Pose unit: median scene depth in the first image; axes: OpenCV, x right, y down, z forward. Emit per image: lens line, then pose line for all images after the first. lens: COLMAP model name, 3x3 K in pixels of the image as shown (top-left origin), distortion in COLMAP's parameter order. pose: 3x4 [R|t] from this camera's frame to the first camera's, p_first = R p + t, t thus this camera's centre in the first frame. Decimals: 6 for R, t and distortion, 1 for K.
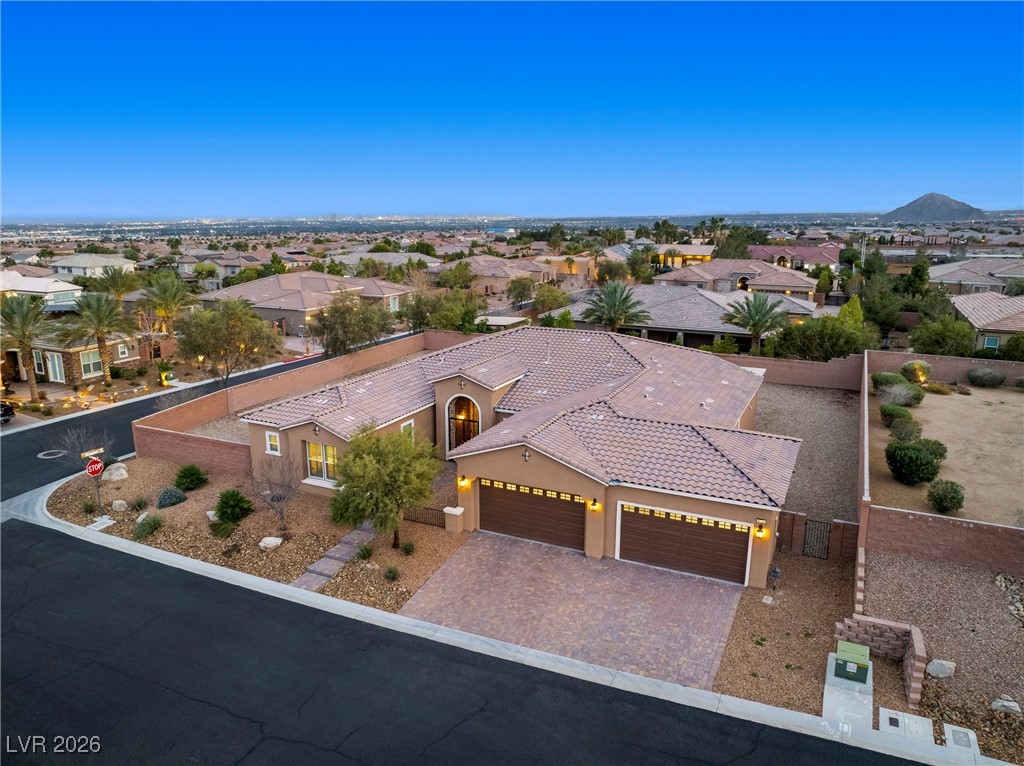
lens RADIAL K [[719.4, 0, 512.0], [0, 719.4, 383.0], [0, 0, 1]] dist [-0.042555, 0.007412]
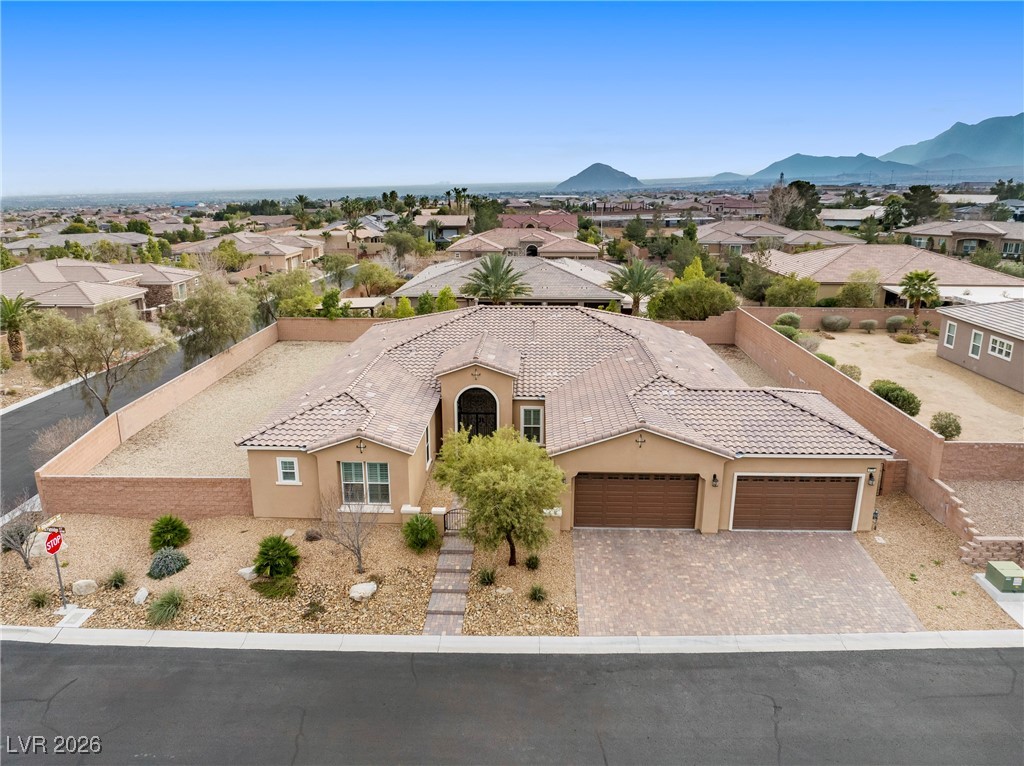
lens RADIAL K [[719.4, 0, 512.0], [0, 719.4, 383.0], [0, 0, 1]] dist [-0.042555, 0.007412]
pose [[0.917078, -0.108065, 0.383783, -0.445381], [0.093294, 0.994008, 0.056959, -0.041049], [-0.387639, -0.016432, 0.921665, 0.173341]]
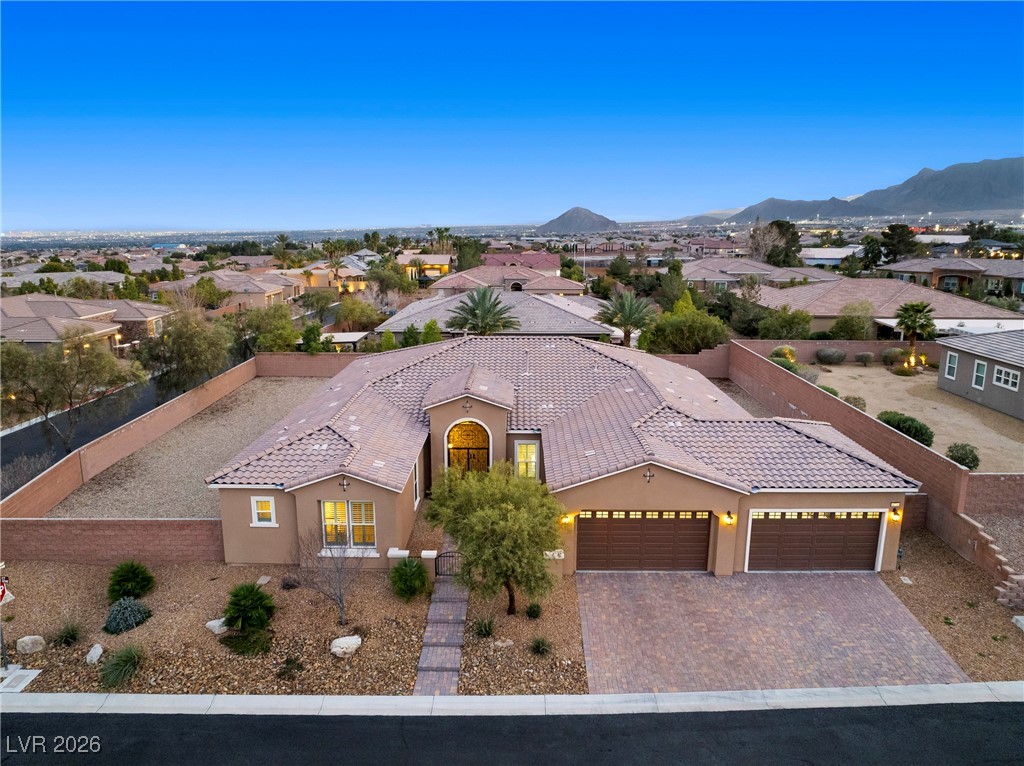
lens RADIAL K [[719.4, 0, 512.0], [0, 719.4, 383.0], [0, 0, 1]] dist [-0.042555, 0.007412]
pose [[0.906162, -0.089782, 0.413292, -0.437479], [0.097362, 0.995245, 0.002732, -0.027401], [-0.411572, 0.037764, 0.910595, 0.240842]]
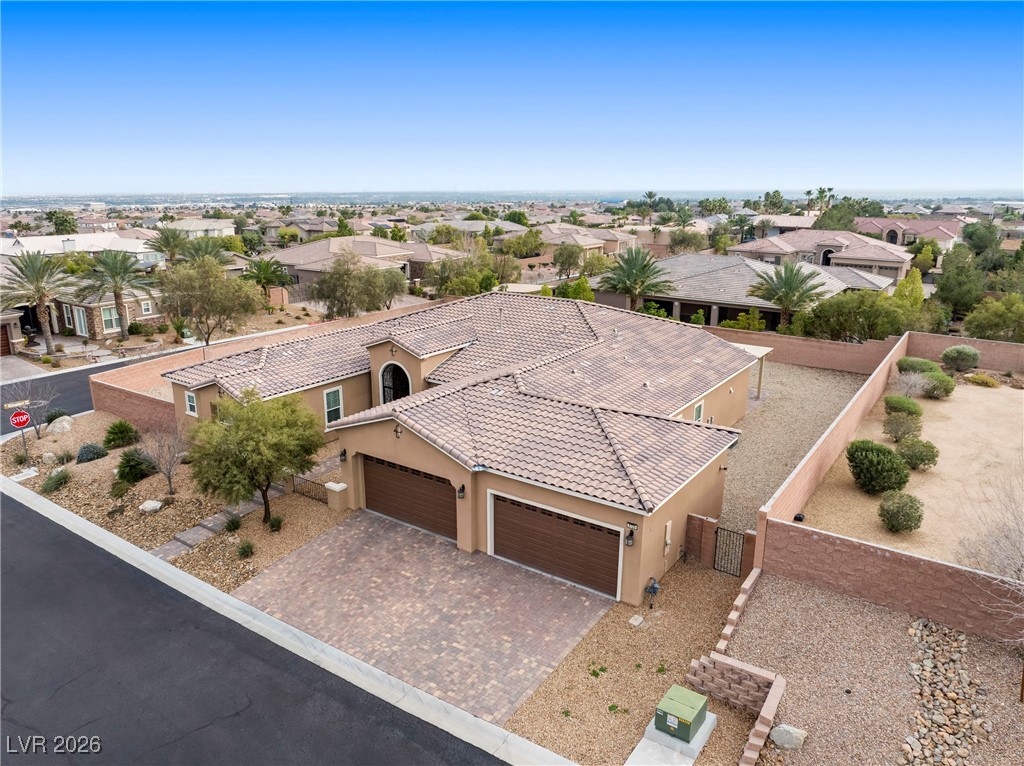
lens RADIAL K [[719.4, 0, 512.0], [0, 719.4, 383.0], [0, 0, 1]] dist [-0.042555, 0.007412]
pose [[0.987086, 0.046022, -0.153439, 0.265478], [-0.040099, 0.998334, 0.041478, -0.001139], [0.155093, -0.034790, 0.987287, 0.130411]]
